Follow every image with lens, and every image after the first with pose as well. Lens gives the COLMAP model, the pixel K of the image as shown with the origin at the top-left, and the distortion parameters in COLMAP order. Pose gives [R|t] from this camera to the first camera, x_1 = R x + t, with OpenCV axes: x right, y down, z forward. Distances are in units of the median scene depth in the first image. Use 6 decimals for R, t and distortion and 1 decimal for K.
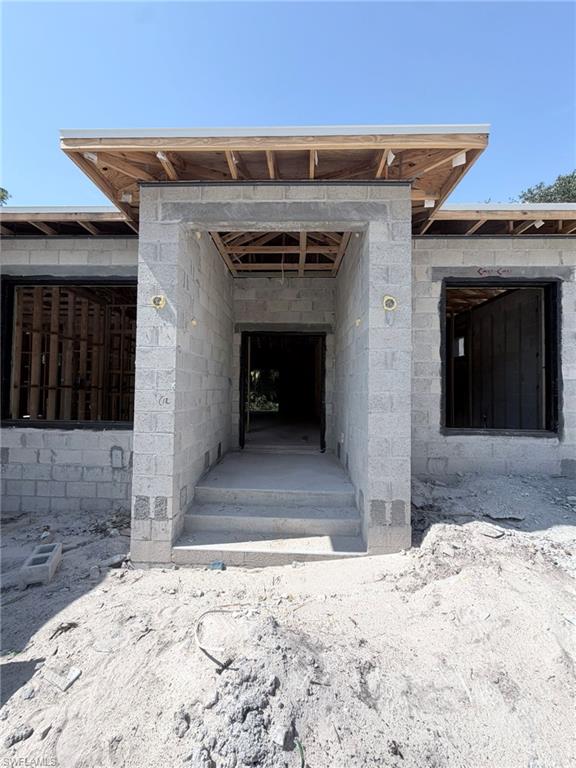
lens RADIAL K [[303.9, 0, 285.3], [0, 303.9, 384.0], [0, 0, 1]] dist [-0.001603, 0.000291]
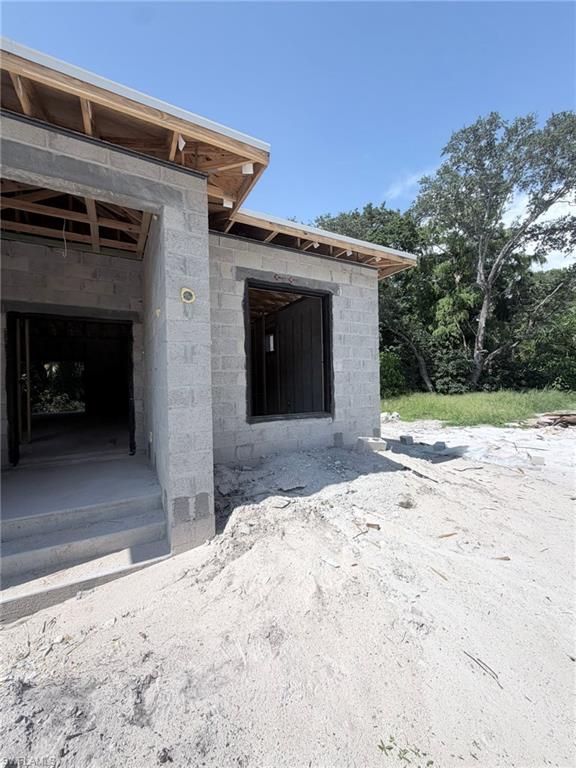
lens RADIAL K [[303.9, 0, 288.2], [0, 303.9, 383.5], [0, 0, 1]] dist [-0.001603, 0.000291]
pose [[0.858916, -0.030522, 0.511206, 0.118404], [0.018765, 0.999428, 0.028142, -0.004621], [-0.511772, -0.014579, 0.858998, -0.009500]]
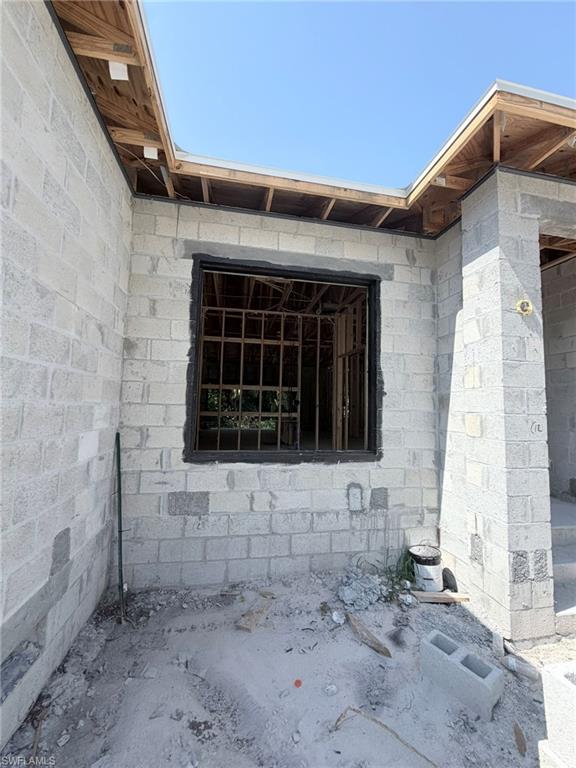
lens RADIAL K [[303.9, 0, 289.0], [0, 303.9, 384.8], [0, 0, 1]] dist [-0.001603, 0.000291]
pose [[0.975353, 0.027175, 0.218971, -0.681347], [-0.015454, 0.998363, -0.055063, -0.002917], [-0.220109, 0.050321, 0.974177, 0.193851]]
